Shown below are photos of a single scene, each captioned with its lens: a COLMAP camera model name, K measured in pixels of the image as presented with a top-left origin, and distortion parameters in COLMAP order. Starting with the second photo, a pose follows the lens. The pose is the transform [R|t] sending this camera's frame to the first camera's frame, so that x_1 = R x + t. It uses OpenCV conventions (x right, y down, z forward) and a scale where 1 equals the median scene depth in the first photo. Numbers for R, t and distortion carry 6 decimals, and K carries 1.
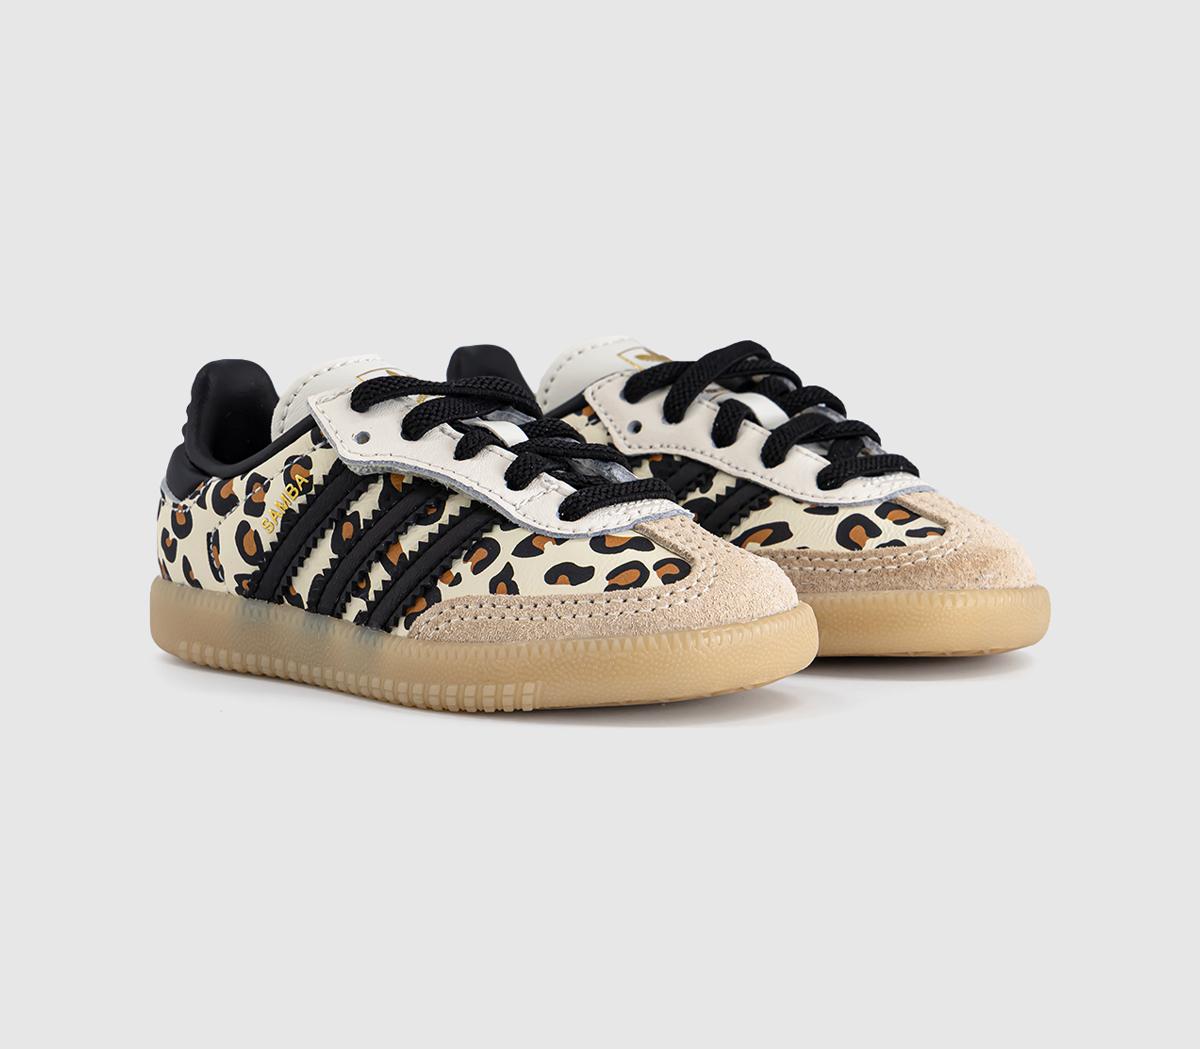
lens RADIAL K [[3817.3, 0, 600.0], [0, 3817.3, 524.5], [0, 0, 1]] dist [0.075318, 0.586588]
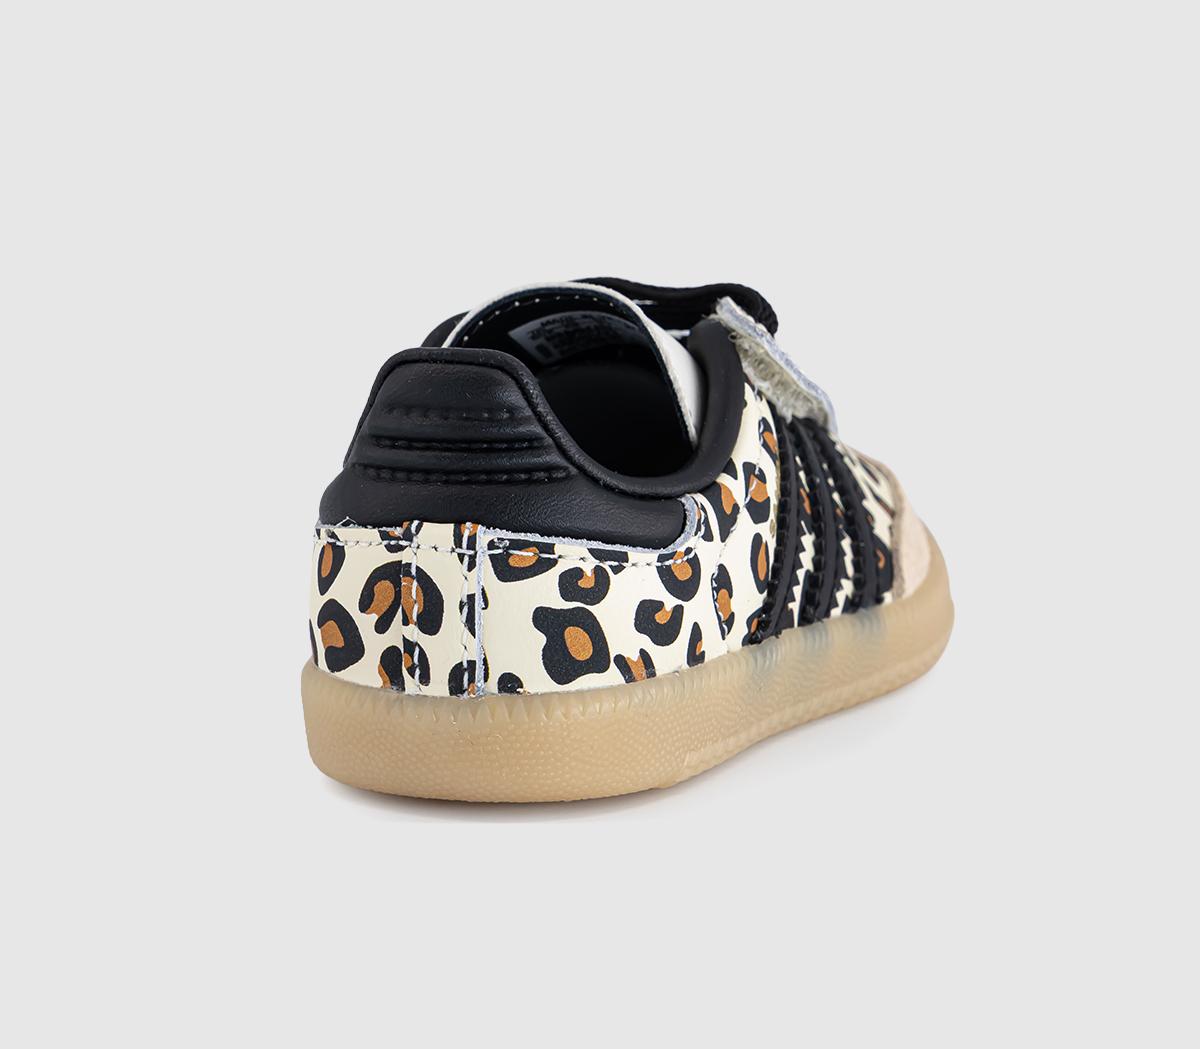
lens RADIAL K [[4623.8, 0, 600.0], [0, 4623.8, 524.5], [0, 0, 1]] dist [-0.216198, -0.939305]
pose [[-0.342475, -0.176595, 0.922781, -0.889608], [0.102258, 0.969335, 0.223455, -0.199980], [-0.933945, 0.170889, -0.313915, 1.351532]]
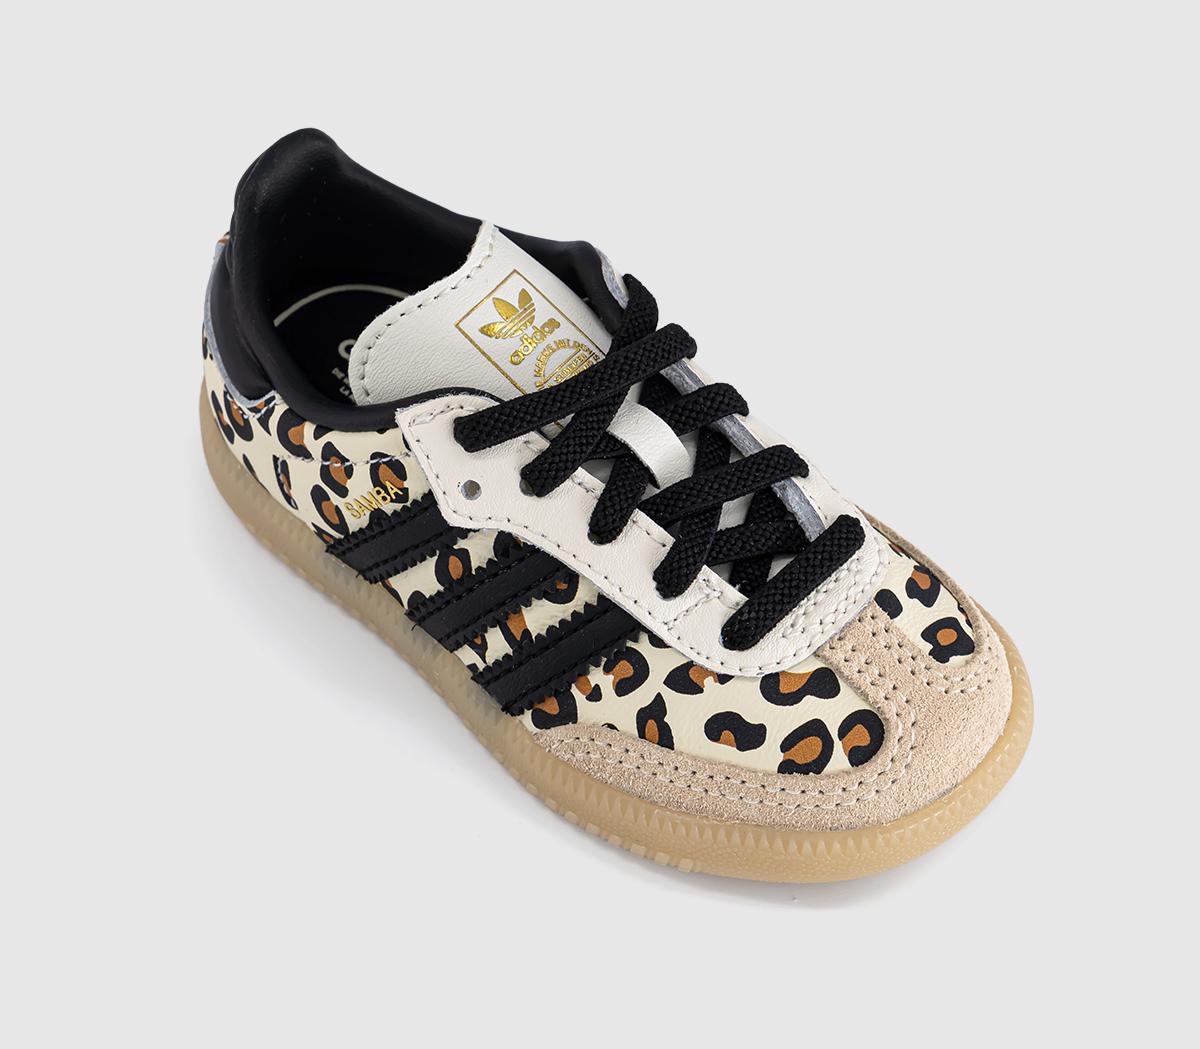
lens RADIAL K [[4623.8, 0, 600.0], [0, 4623.8, 524.5], [0, 0, 1]] dist [-0.216198, -0.939305]
pose [[0.999965, -0.002509, -0.008043, -0.028641], [0.007355, 0.725569, 0.688110, -0.693756], [0.004109, -0.688145, 0.725562, 0.309162]]
